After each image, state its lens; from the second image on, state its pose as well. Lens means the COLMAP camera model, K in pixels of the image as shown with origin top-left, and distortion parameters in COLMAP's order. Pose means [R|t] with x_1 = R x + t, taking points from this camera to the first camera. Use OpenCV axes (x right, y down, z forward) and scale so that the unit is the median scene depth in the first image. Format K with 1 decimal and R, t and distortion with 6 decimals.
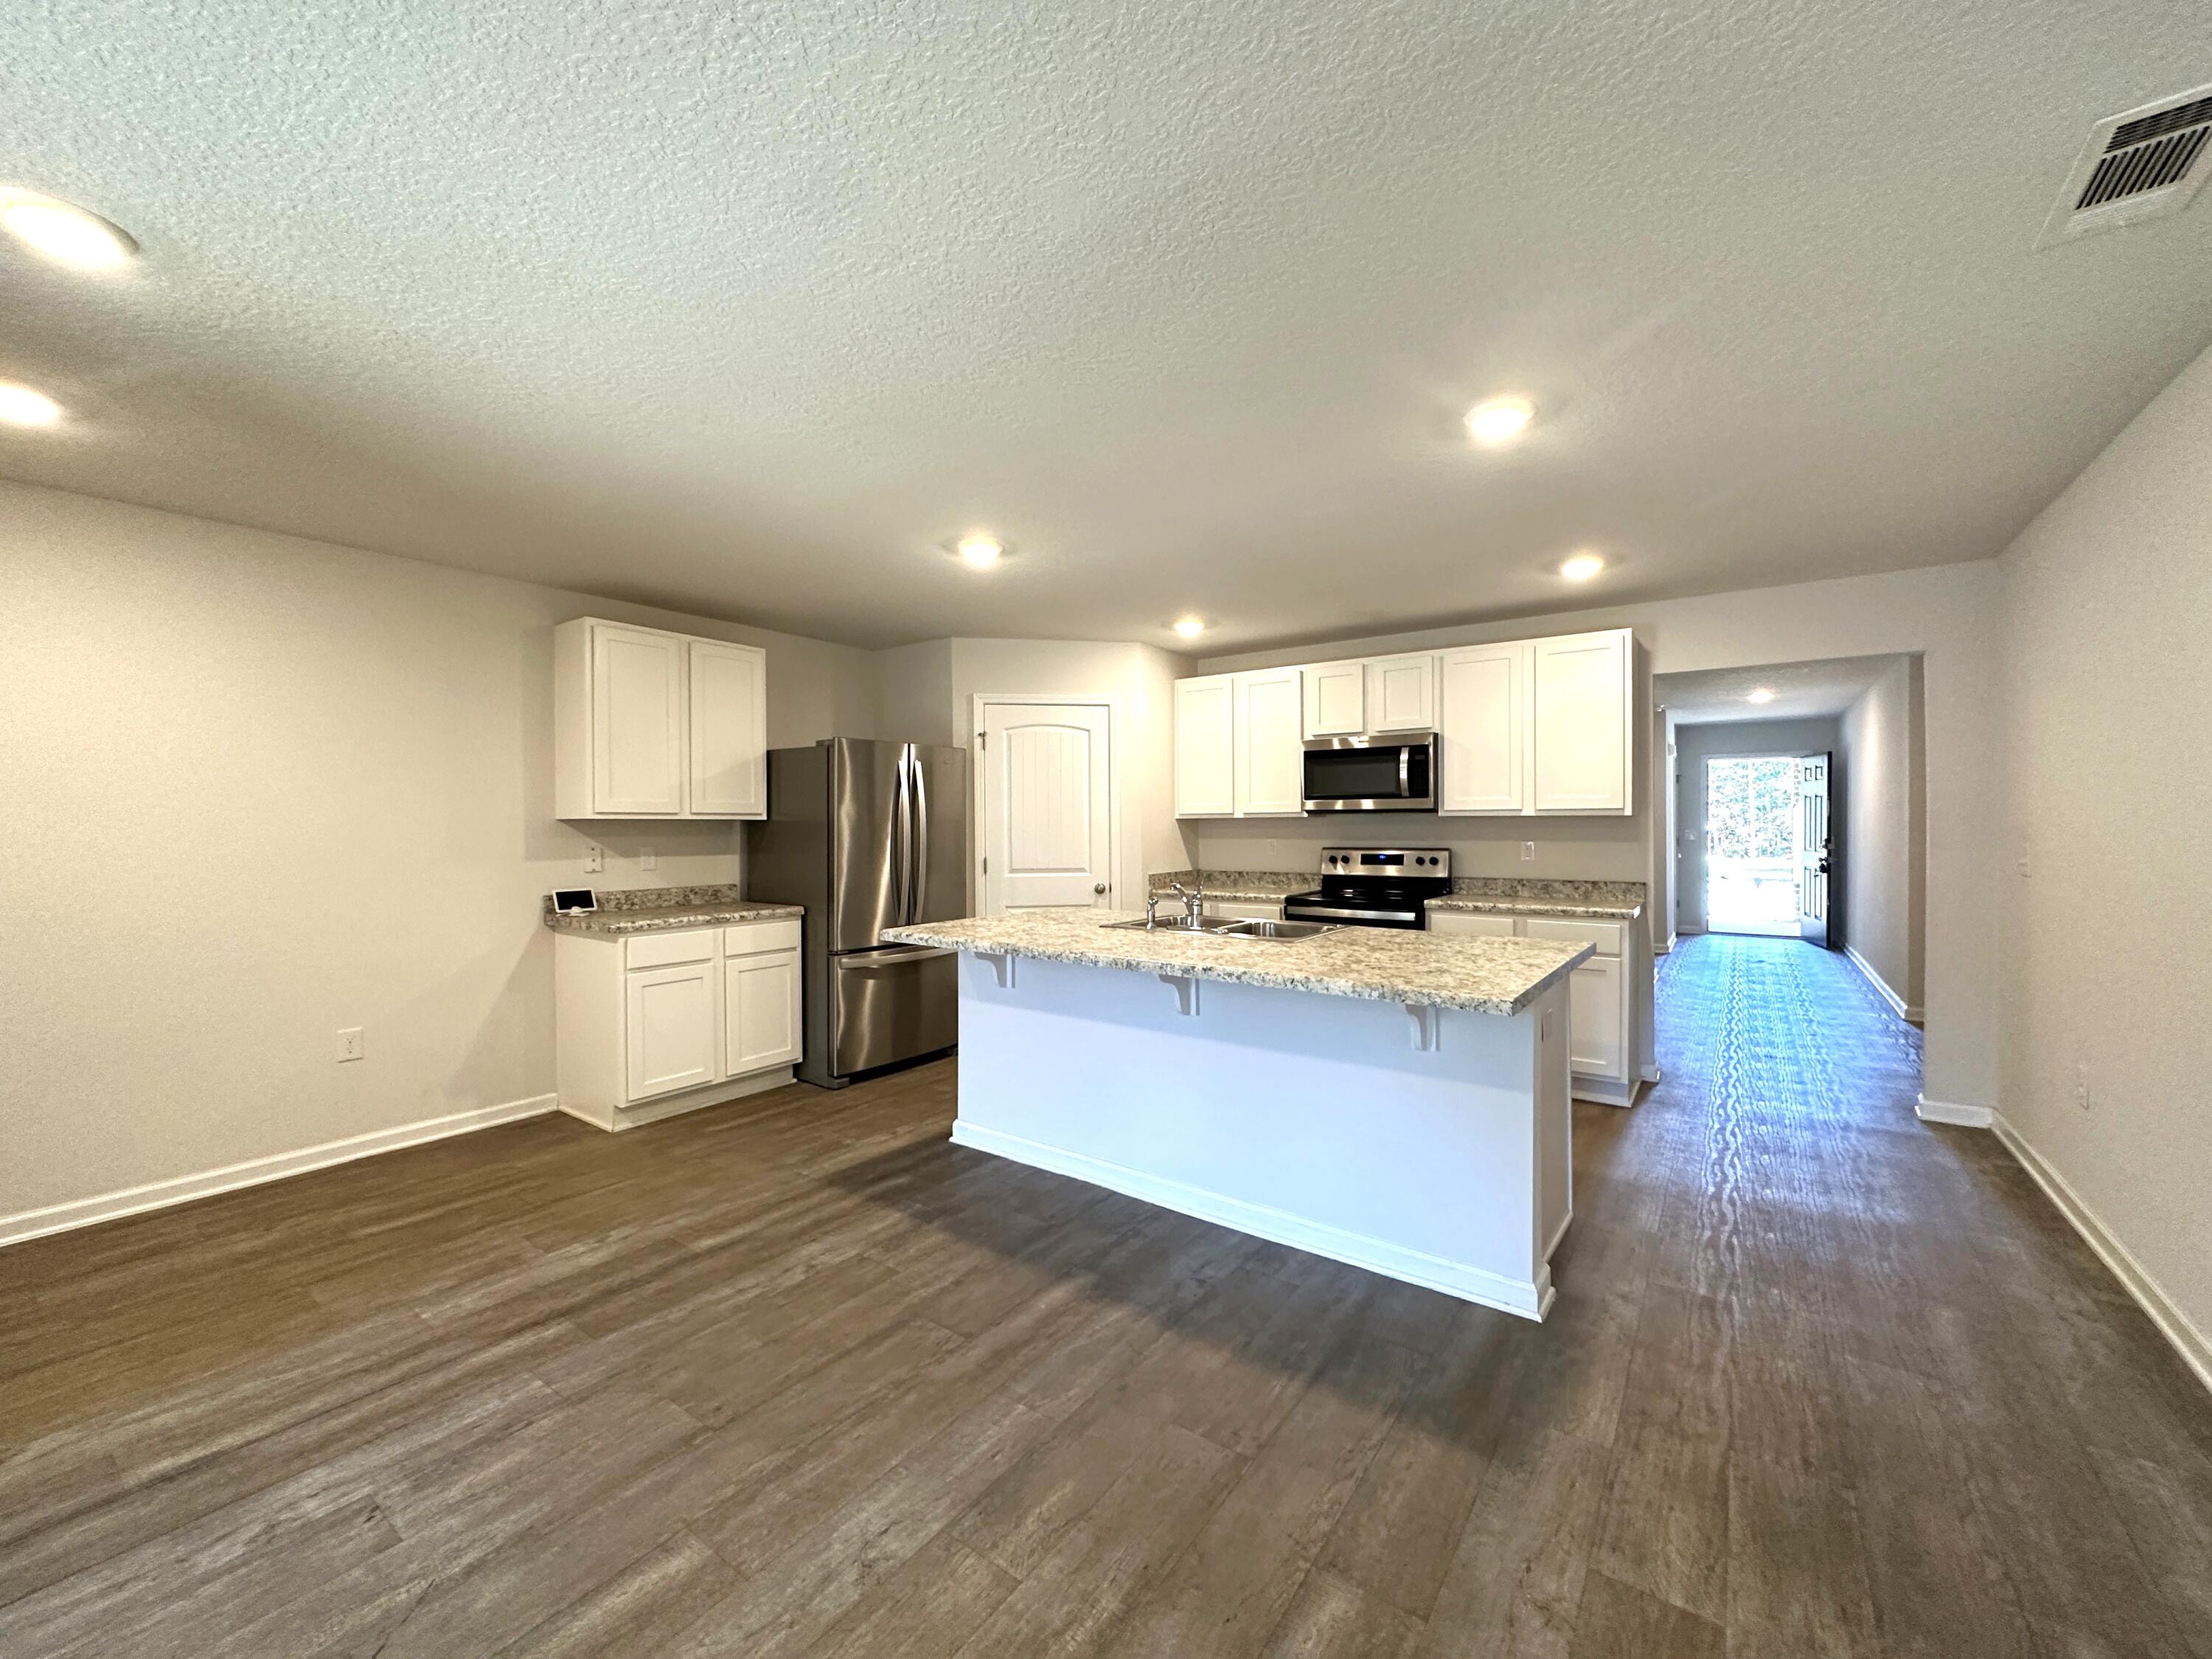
lens RADIAL K [[883.0, 0, 1103.0], [0, 883.0, 831.2], [0, 0, 1]] dist [-0.001968, 0.000194]
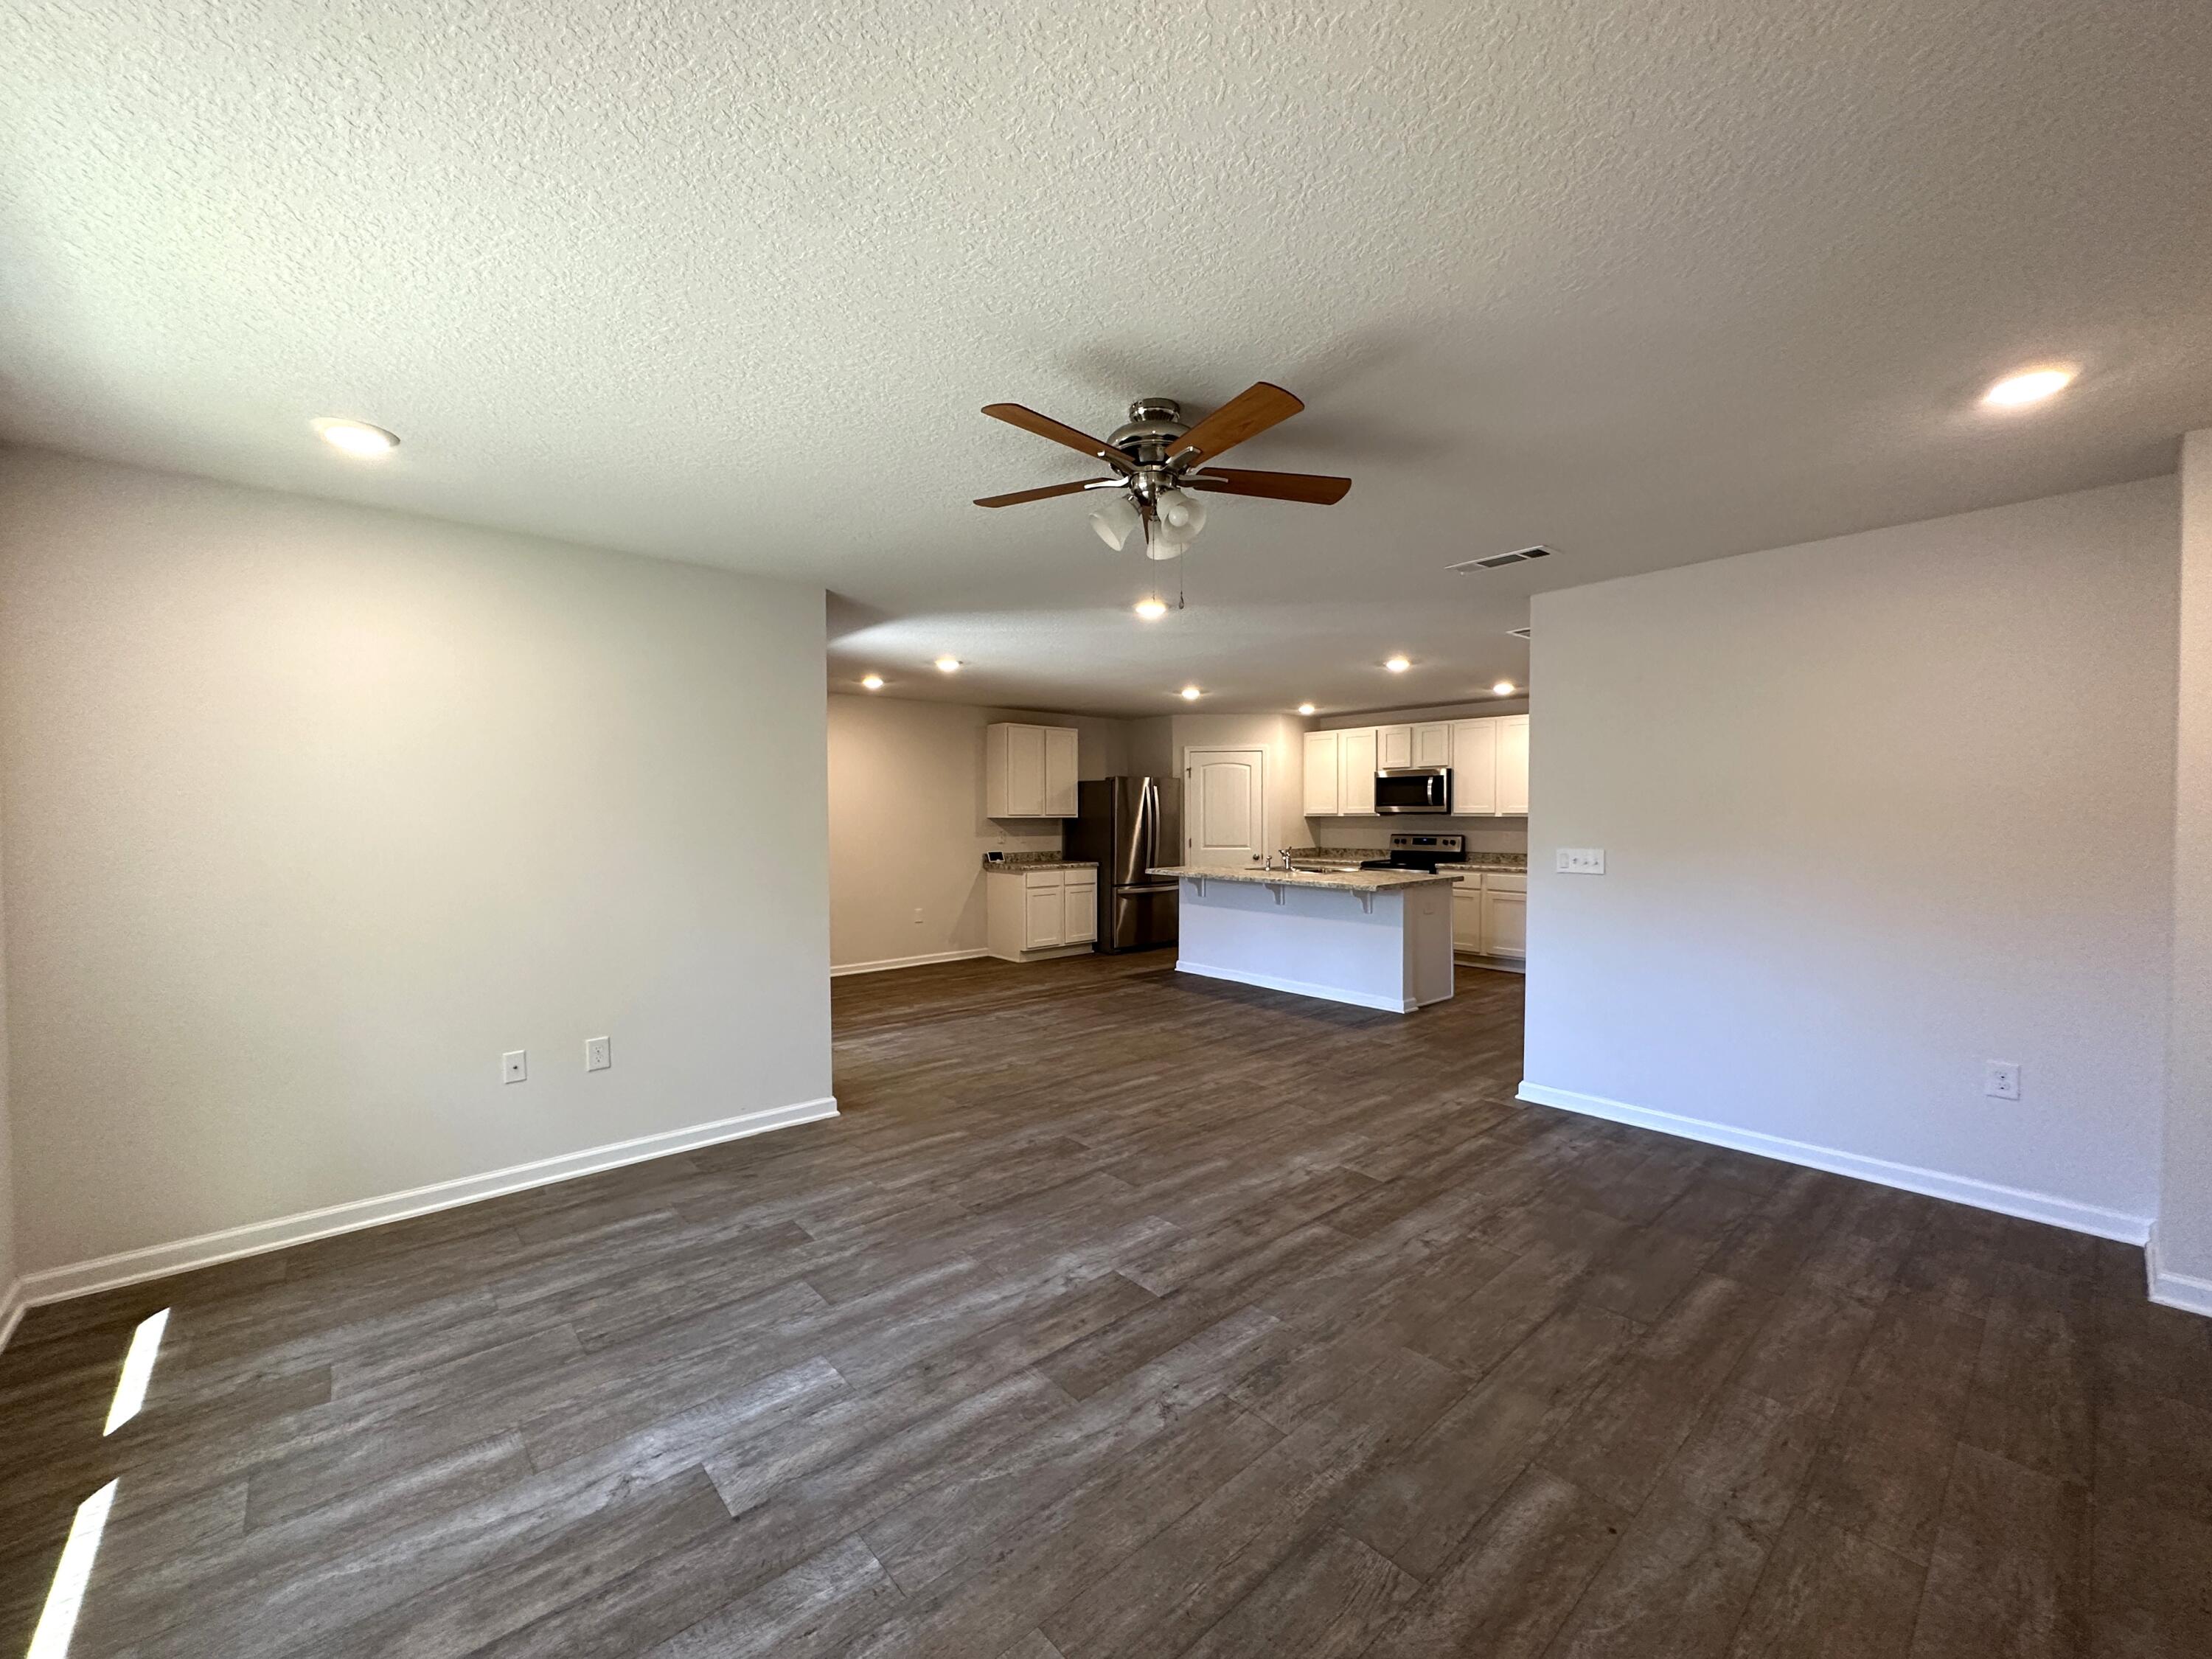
lens RADIAL K [[880.5, 0, 1104.3], [0, 880.5, 830.8], [0, 0, 1]] dist [-0.001567, 0.000573]
pose [[0.975237, 0.005999, -0.221080, 0.109419], [-0.003064, 0.999903, 0.013617, -0.011226], [0.221140, -0.012602, 0.975161, -0.941580]]
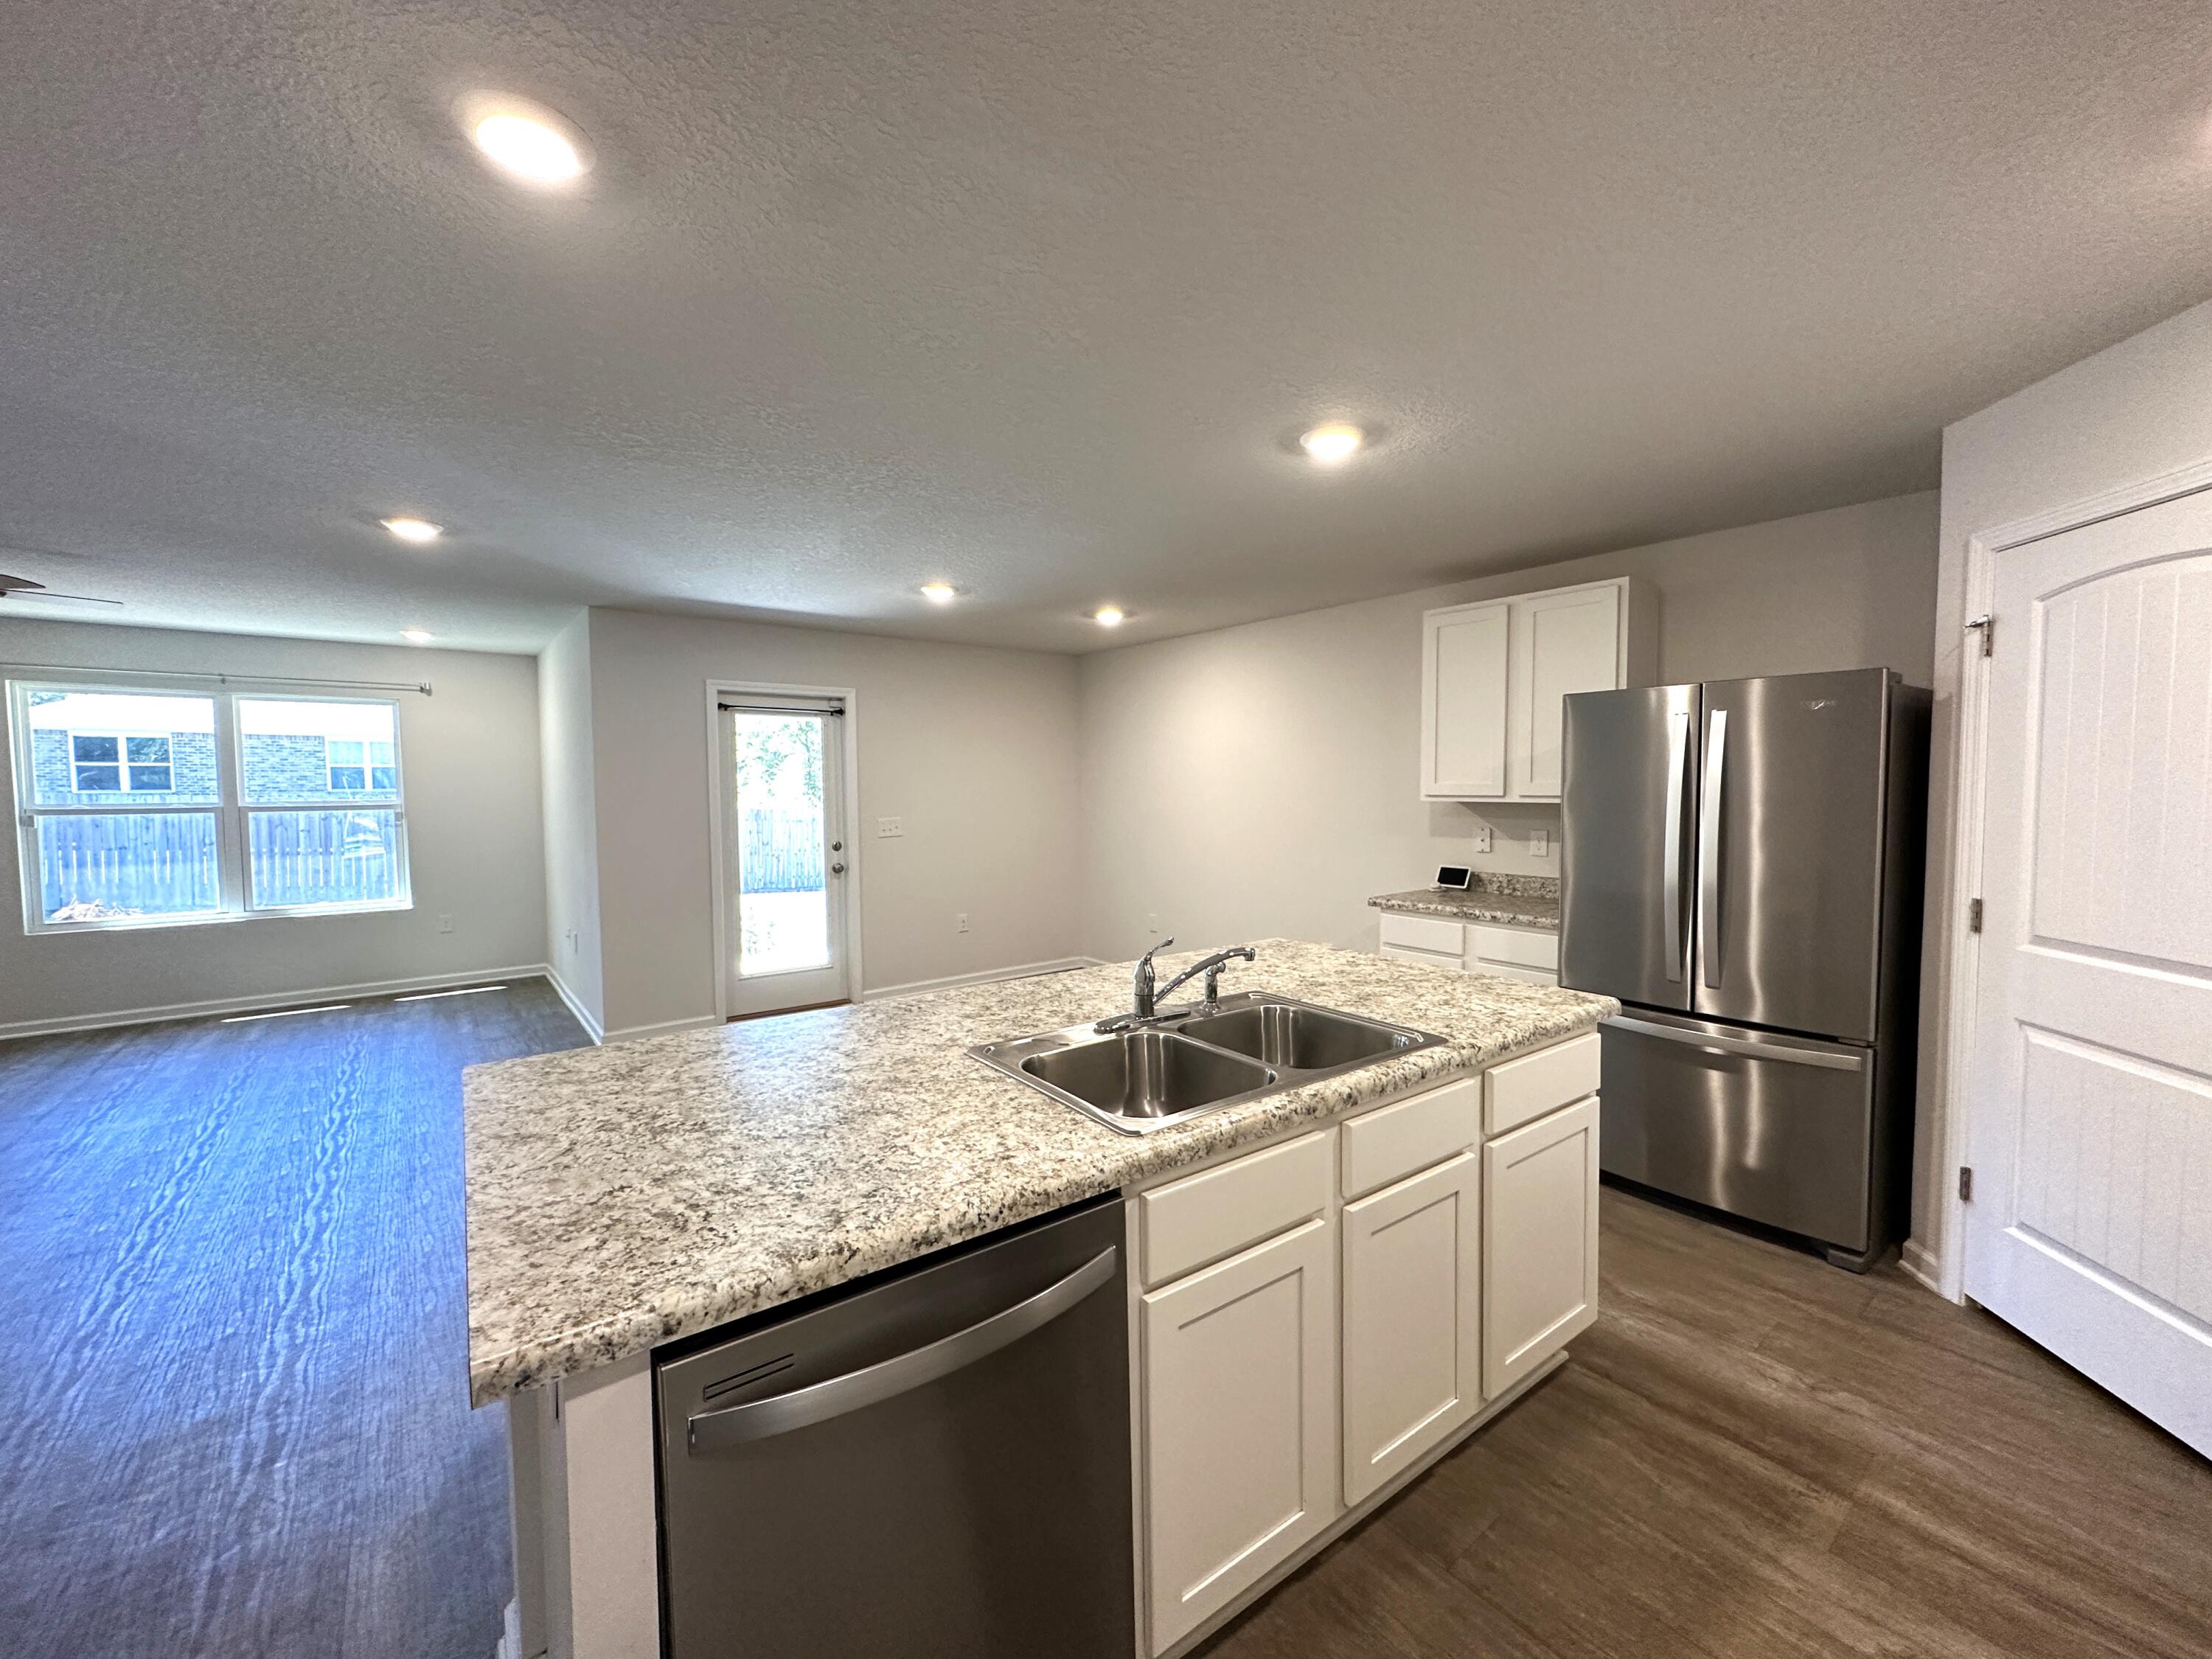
lens RADIAL K [[883.0, 0, 1103.0], [0, 883.0, 831.2], [0, 0, 1]] dist [-0.001968, 0.000194]
pose [[-0.278570, 0.058548, -0.958630, 0.514028], [0.000436, 0.998148, 0.060835, -0.039246], [0.960416, 0.016528, -0.278080, 0.857012]]
